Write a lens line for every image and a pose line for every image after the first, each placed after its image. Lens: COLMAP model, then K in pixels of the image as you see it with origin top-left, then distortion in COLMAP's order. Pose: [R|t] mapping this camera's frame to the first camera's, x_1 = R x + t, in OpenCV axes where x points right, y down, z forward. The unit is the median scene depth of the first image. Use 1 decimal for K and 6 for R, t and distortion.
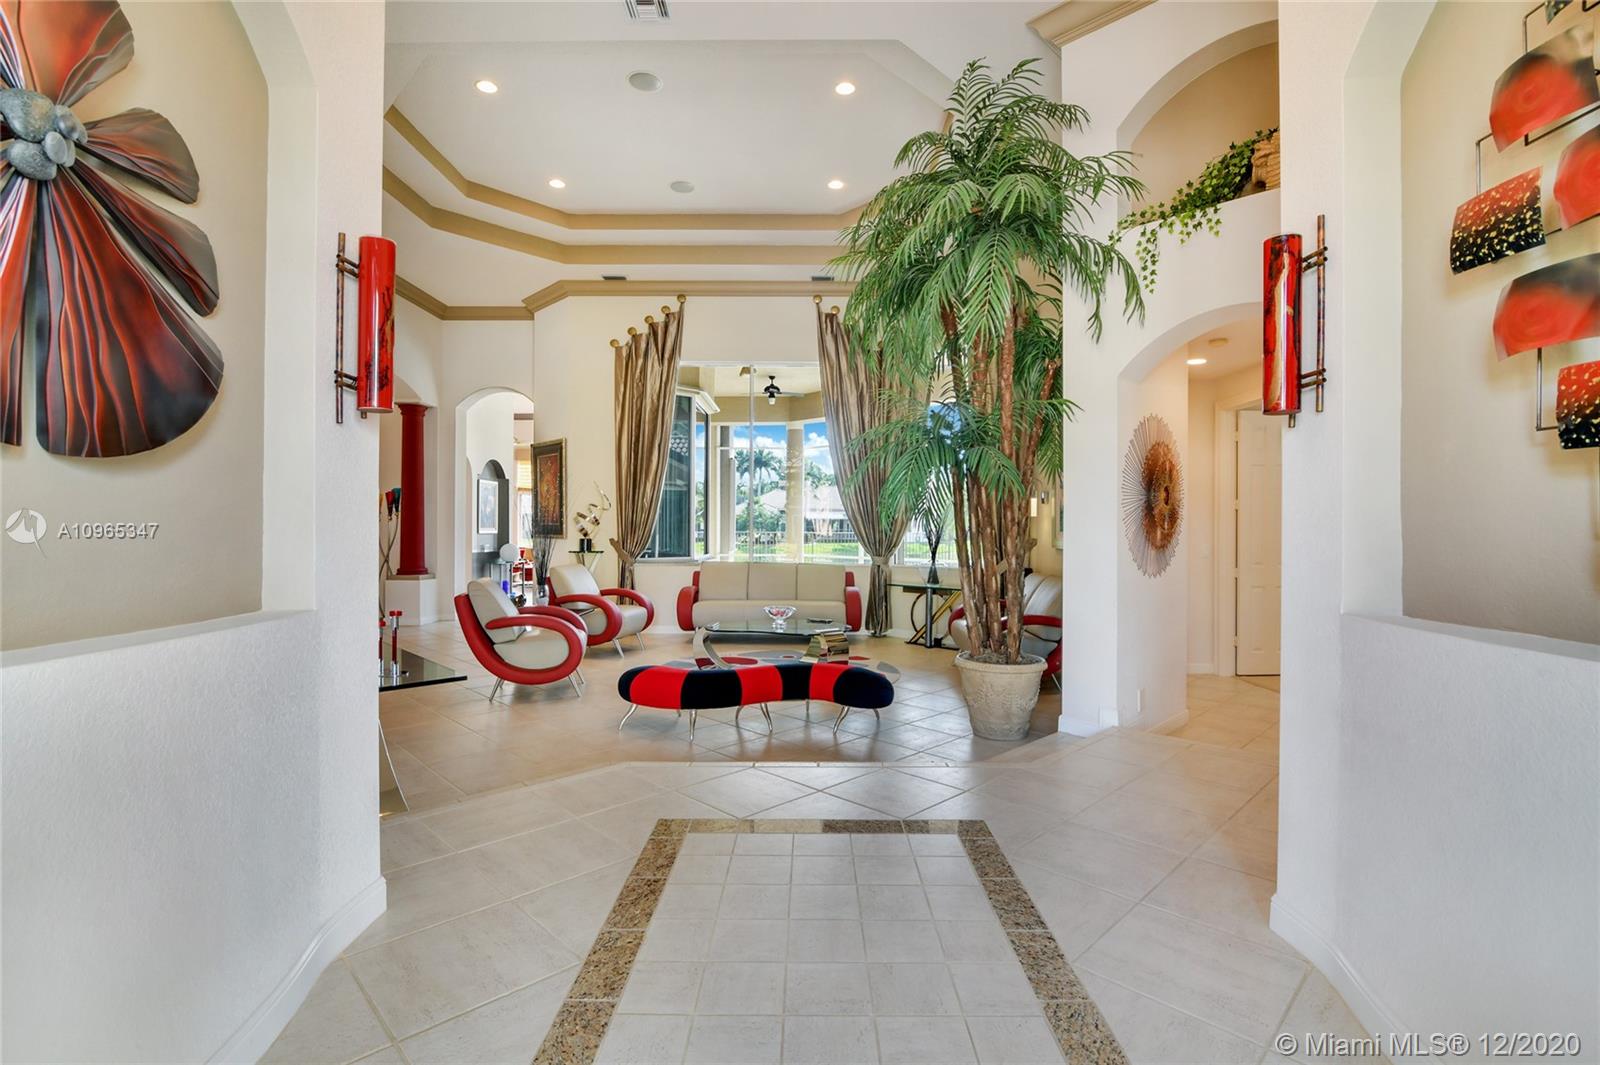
lens RADIAL K [[756.4, 0, 804.8], [0, 756.4, 529.9], [0, 0, 1]] dist [-0.000484, -0.000243]
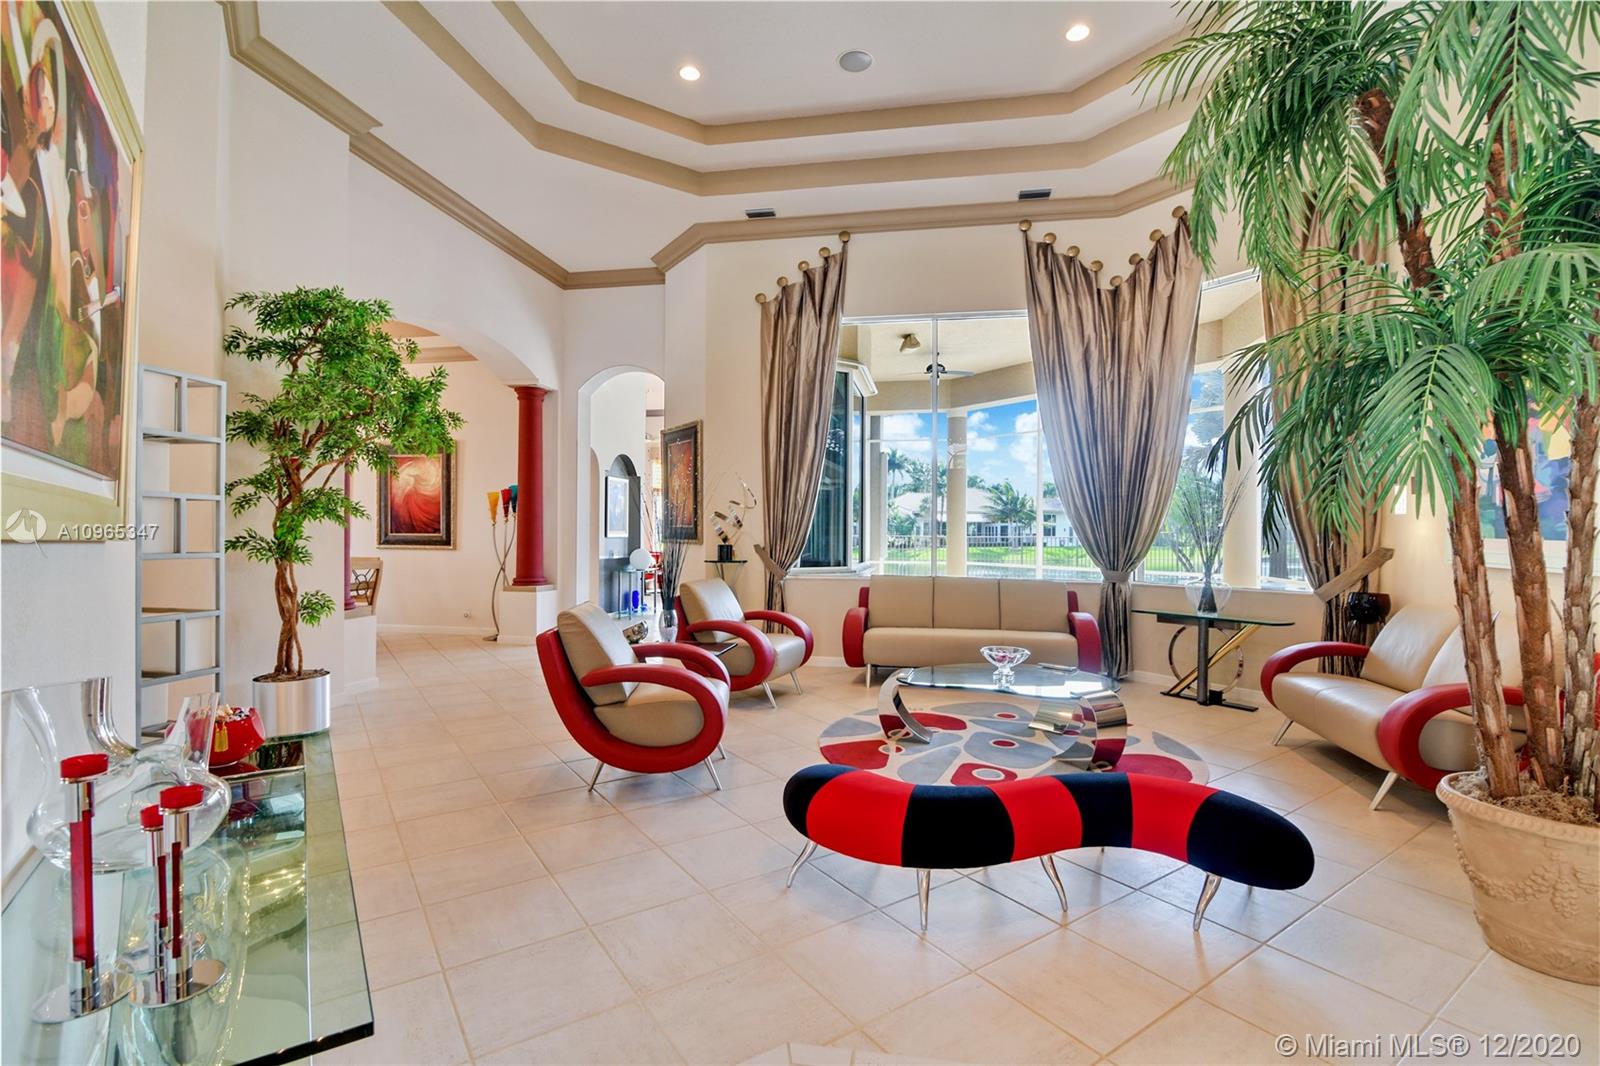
lens RADIAL K [[756.4, 0, 798.0], [0, 756.4, 531.8], [0, 0, 1]] dist [-0.000484, -0.000243]
pose [[0.983529, 0.001031, -0.180749, -0.069830], [-0.001342, 0.999998, -0.001596, -0.000972], [0.180747, 0.001812, 0.983528, 0.228841]]
